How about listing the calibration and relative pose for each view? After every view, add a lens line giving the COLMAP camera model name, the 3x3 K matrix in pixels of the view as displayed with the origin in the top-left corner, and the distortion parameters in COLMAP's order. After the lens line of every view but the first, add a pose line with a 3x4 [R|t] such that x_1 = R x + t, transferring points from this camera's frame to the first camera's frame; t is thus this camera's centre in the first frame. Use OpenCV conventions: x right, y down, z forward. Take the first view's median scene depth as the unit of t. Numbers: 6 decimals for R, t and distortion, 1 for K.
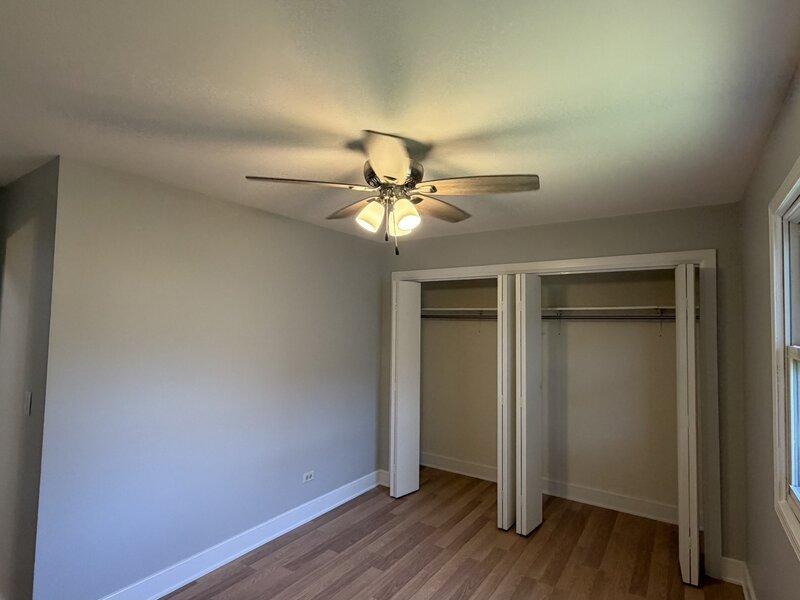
lens RADIAL K [[427.8, 0, 396.7], [0, 427.8, 296.2], [0, 0, 1]] dist [0.003441, -0.000124]
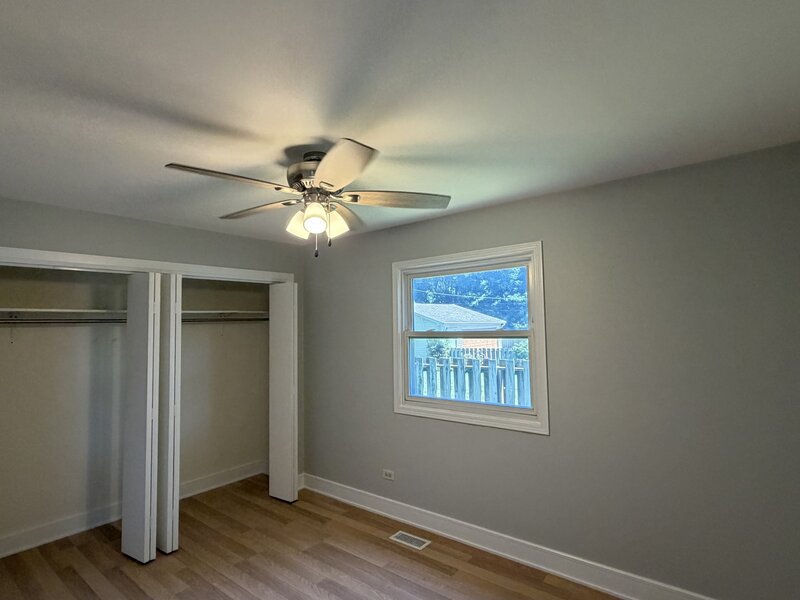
lens RADIAL K [[423.5, 0, 396.2], [0, 423.5, 301.0], [0, 0, 1]] dist [-0.000690, -0.000728]
pose [[0.073452, 0.041180, 0.996448, -0.625098], [-0.039266, 0.998492, -0.038370, 0.024837], [-0.996525, -0.036308, 0.074958, 0.465842]]
